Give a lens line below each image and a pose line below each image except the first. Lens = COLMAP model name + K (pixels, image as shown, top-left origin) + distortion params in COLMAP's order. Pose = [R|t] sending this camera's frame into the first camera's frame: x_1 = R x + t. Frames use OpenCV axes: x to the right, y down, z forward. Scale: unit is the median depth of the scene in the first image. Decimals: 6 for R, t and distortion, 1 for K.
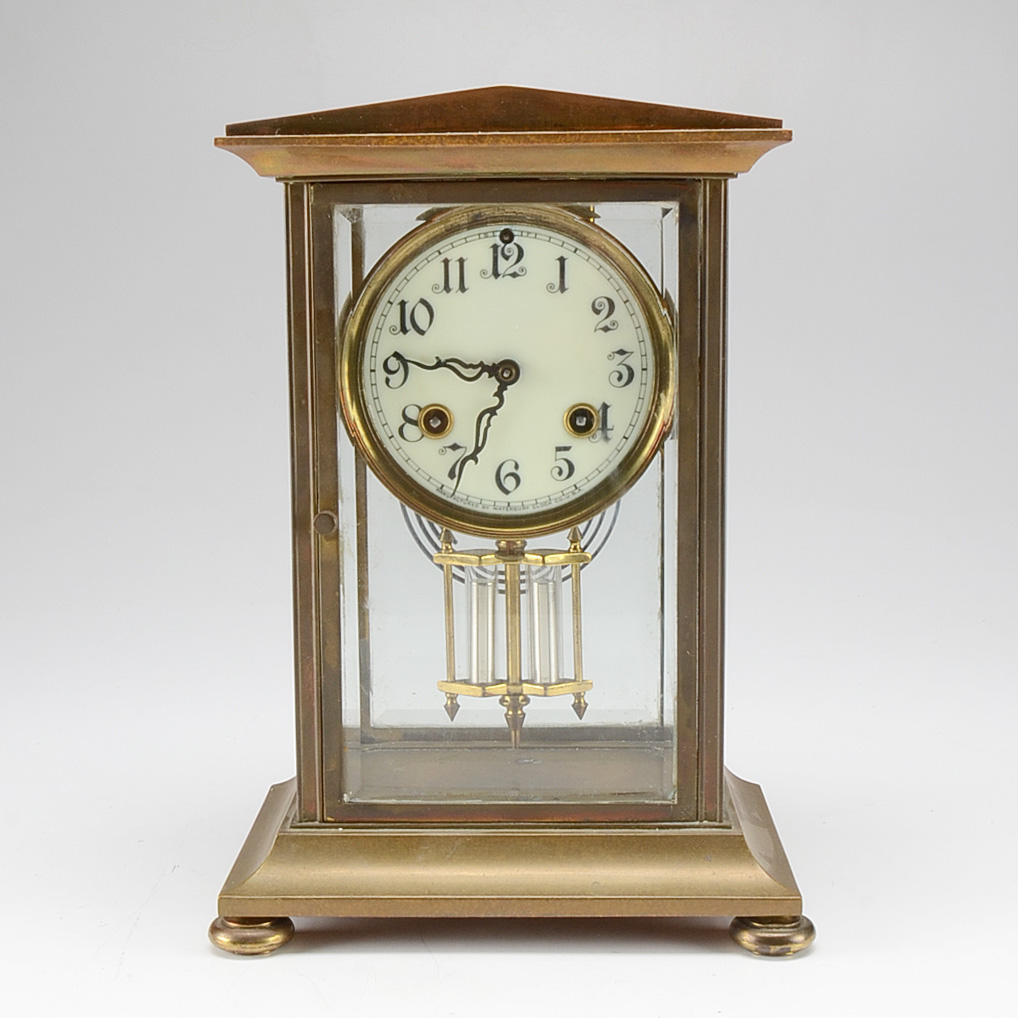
lens RADIAL K [[1715.0, 0, 509.0], [0, 1715.0, 509.0], [0, 0, 1]] dist [-0.032456, -0.012494]
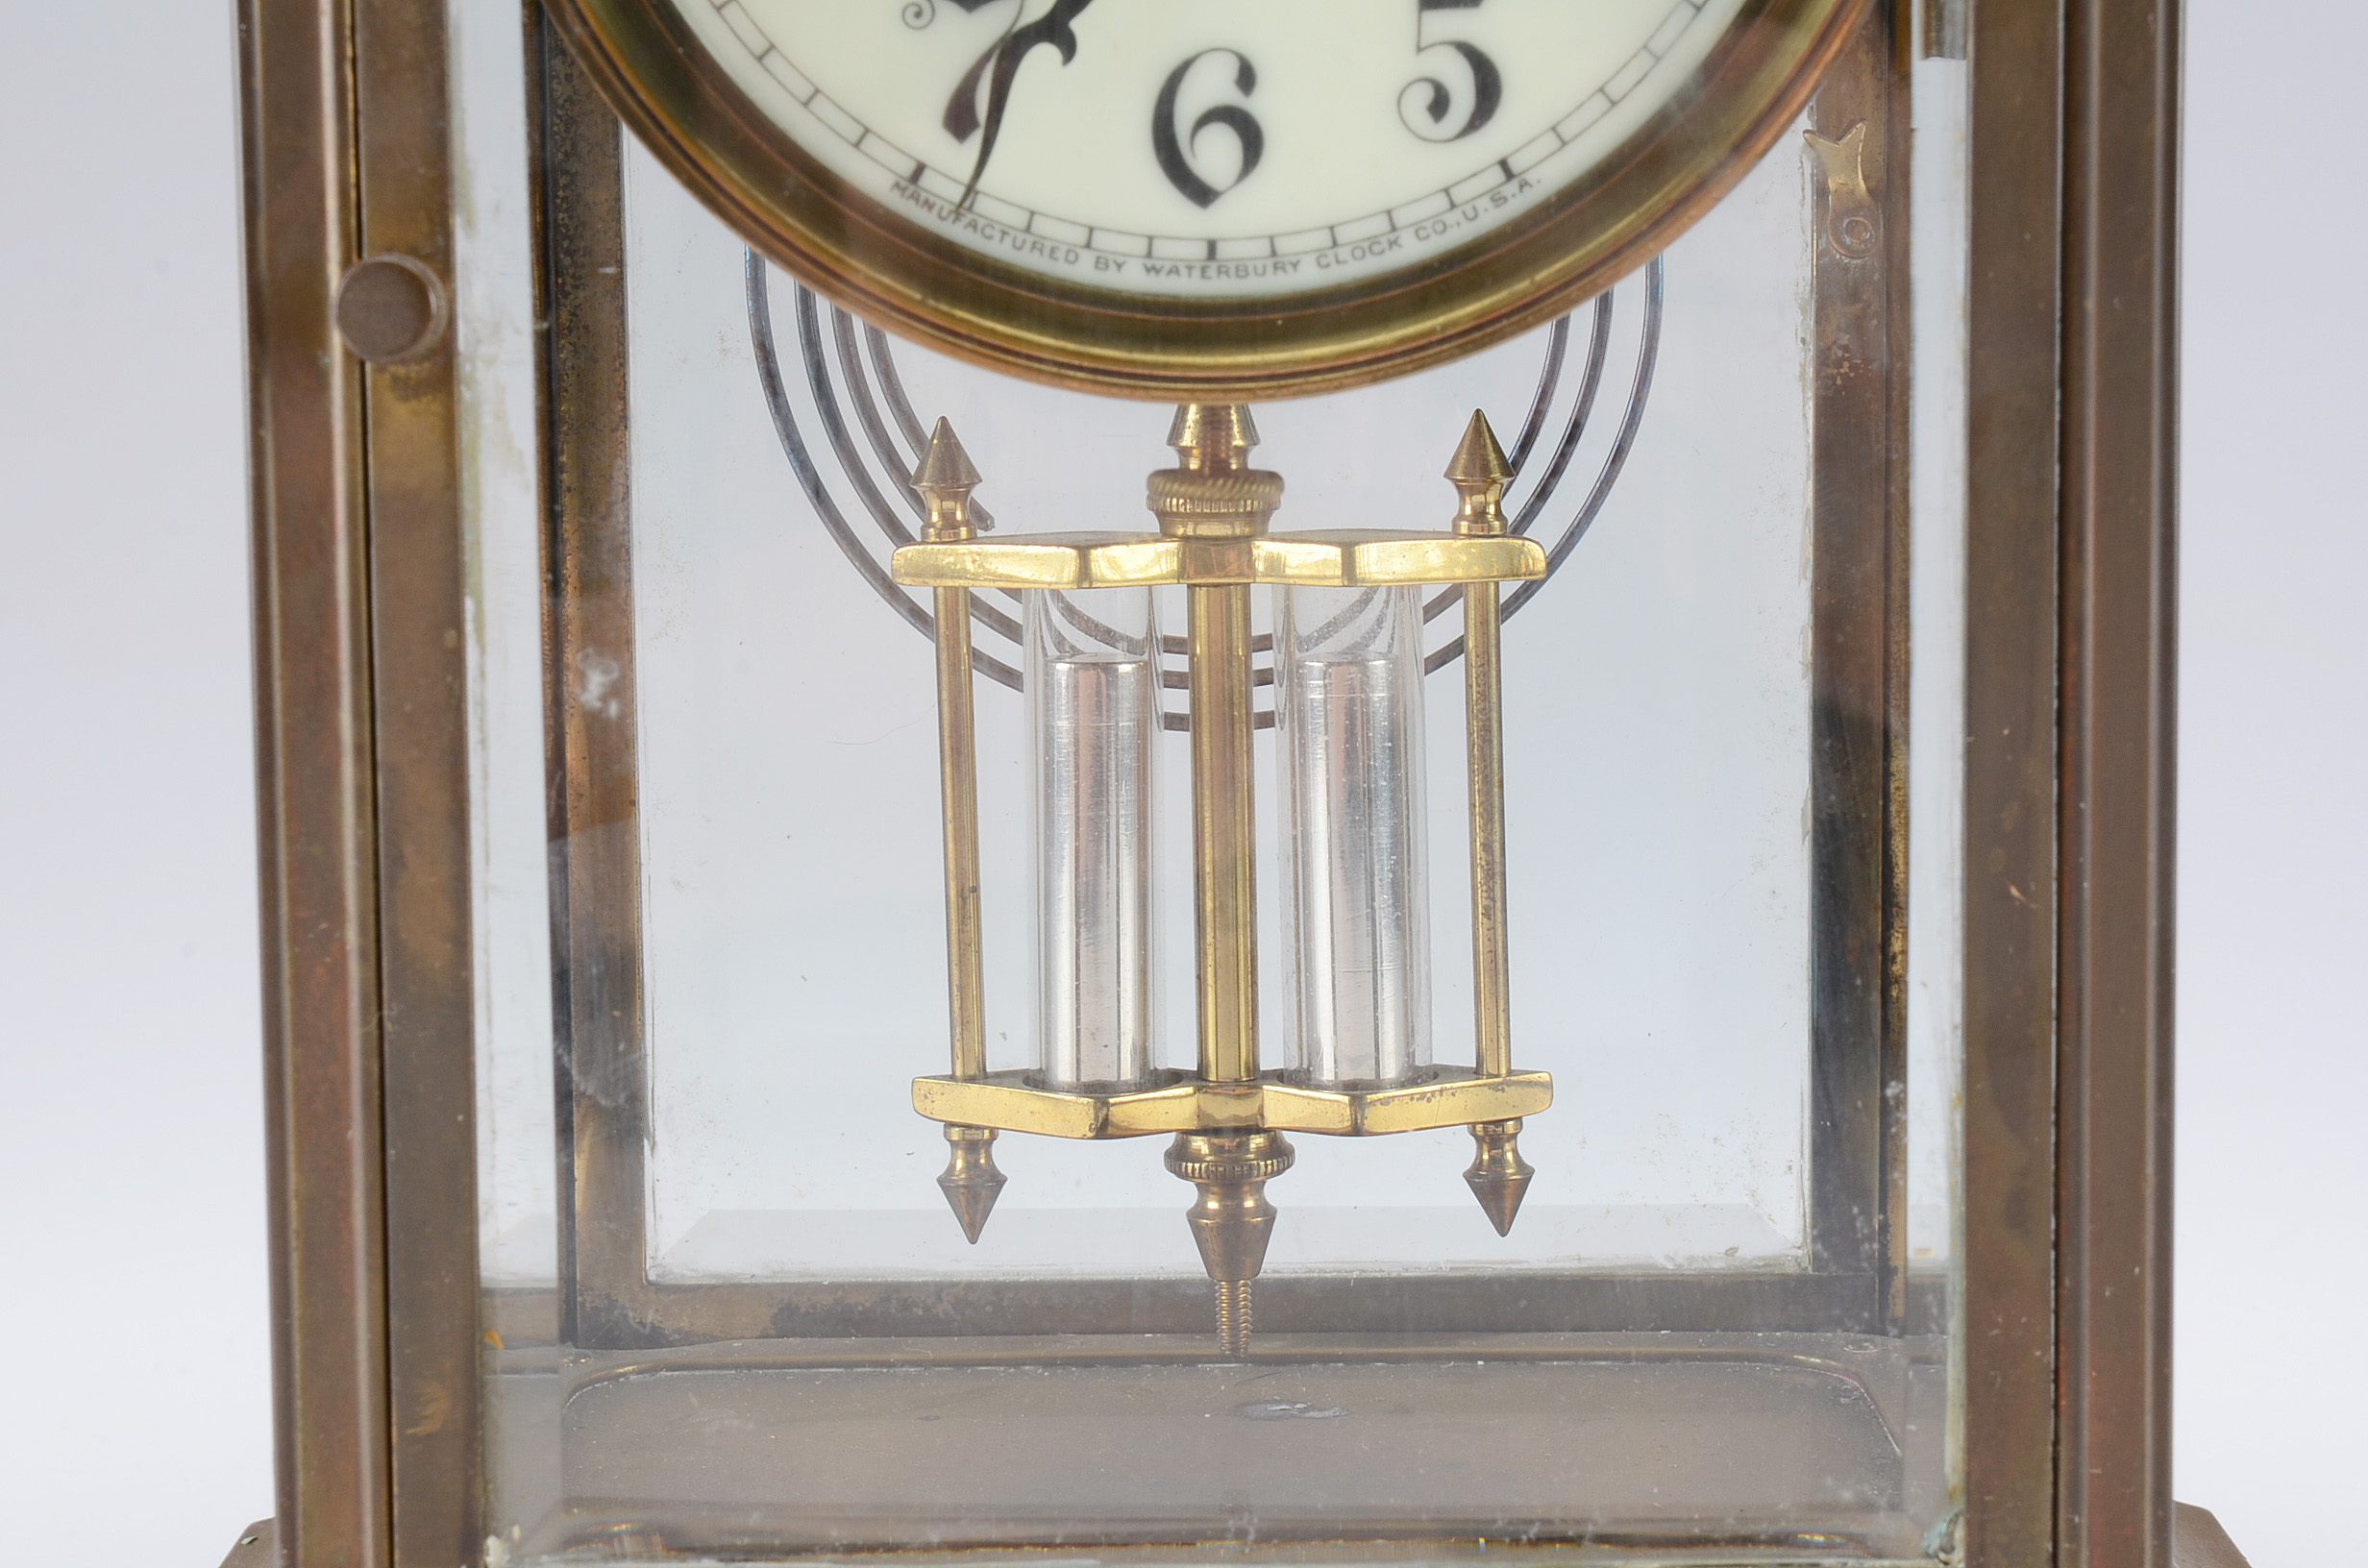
lens RADIAL K [[4641.6, 0, 1198.9], [0, 4641.6, 727.2], [0, 0, 1]] dist [0.050840, 0.100127]
pose [[0.999948, -0.004284, 0.009294, -0.007930], [0.004484, 0.999756, -0.021641, 0.074474], [-0.009199, 0.021682, 0.999723, 0.389924]]
